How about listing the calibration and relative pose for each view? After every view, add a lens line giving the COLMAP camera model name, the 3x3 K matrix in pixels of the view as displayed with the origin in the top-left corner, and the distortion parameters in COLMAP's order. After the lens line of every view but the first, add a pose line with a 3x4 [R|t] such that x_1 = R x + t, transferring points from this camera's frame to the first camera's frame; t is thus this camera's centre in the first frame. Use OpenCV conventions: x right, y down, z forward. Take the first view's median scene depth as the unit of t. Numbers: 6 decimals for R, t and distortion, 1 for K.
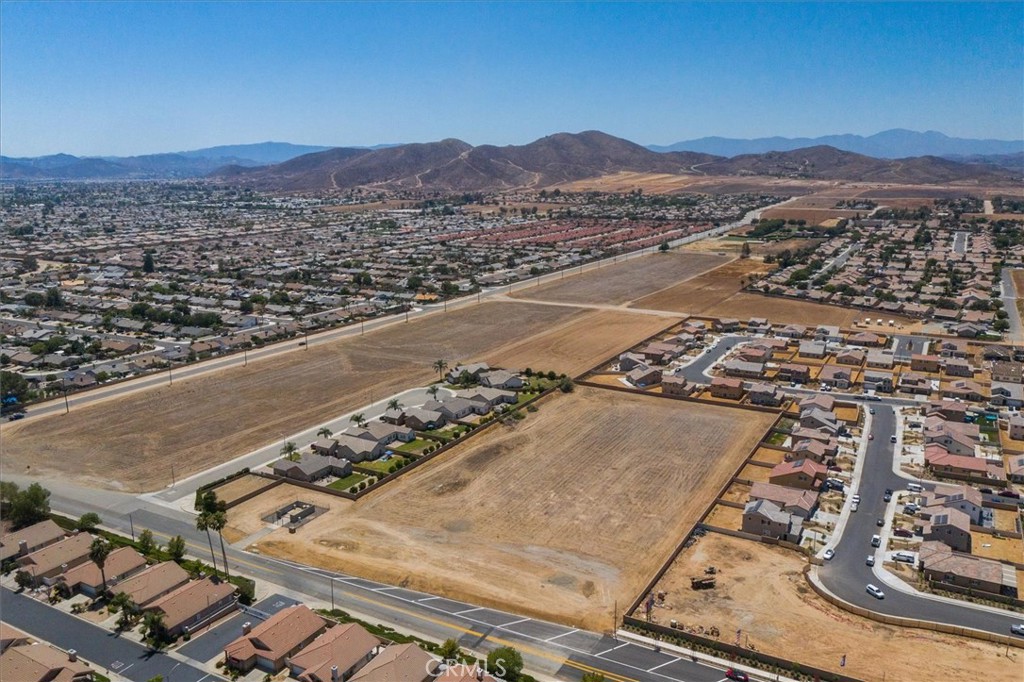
lens RADIAL K [[801.4, 0, 513.2], [0, 801.4, 338.9], [0, 0, 1]] dist [-0.012354, -0.000282]
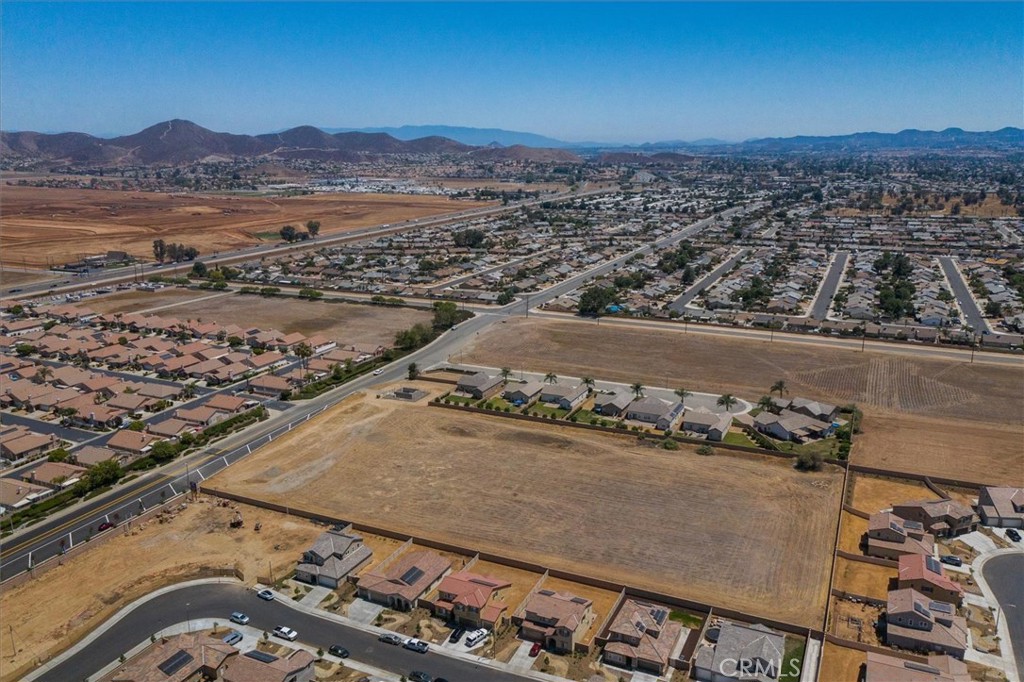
lens RADIAL K [[801.4, 0, 513.2], [0, 801.4, 338.9], [0, 0, 1]] dist [-0.012354, -0.000282]
pose [[0.072174, 0.239731, -0.968153, 0.920663], [-0.205803, 0.953375, 0.220729, -0.190153], [0.975928, 0.183318, 0.118146, 0.854057]]
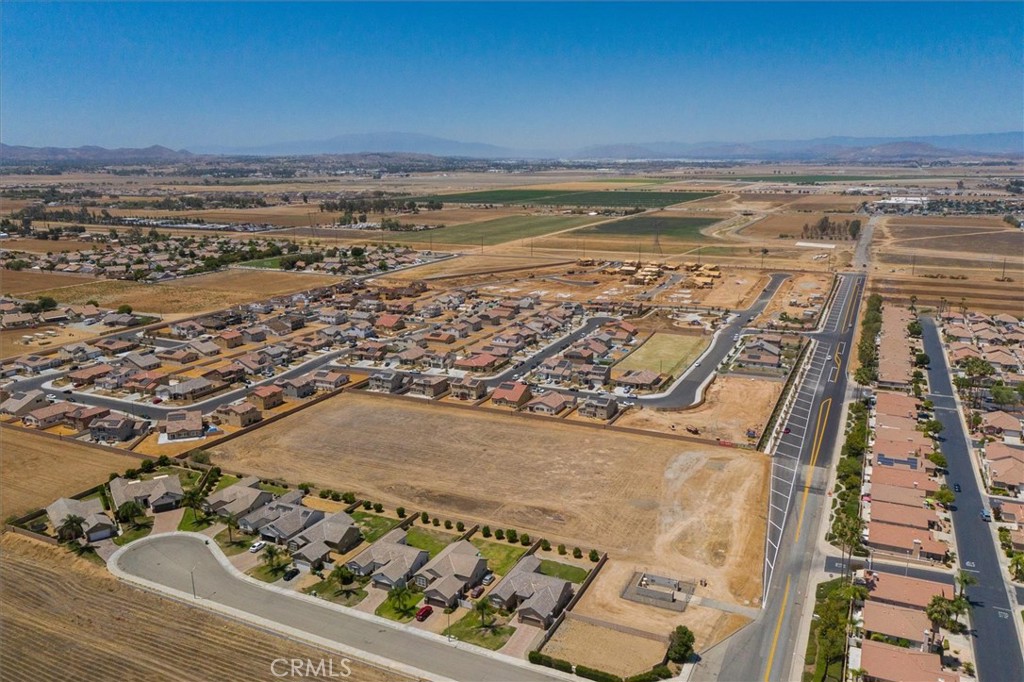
lens RADIAL K [[801.4, 0, 513.2], [0, 801.4, 338.9], [0, 0, 1]] dist [-0.012354, -0.000282]
pose [[-0.069341, -0.217398, 0.973617, -0.841600], [0.217086, 0.949290, 0.227427, -0.198701], [-0.973687, 0.227128, -0.018630, 0.940468]]
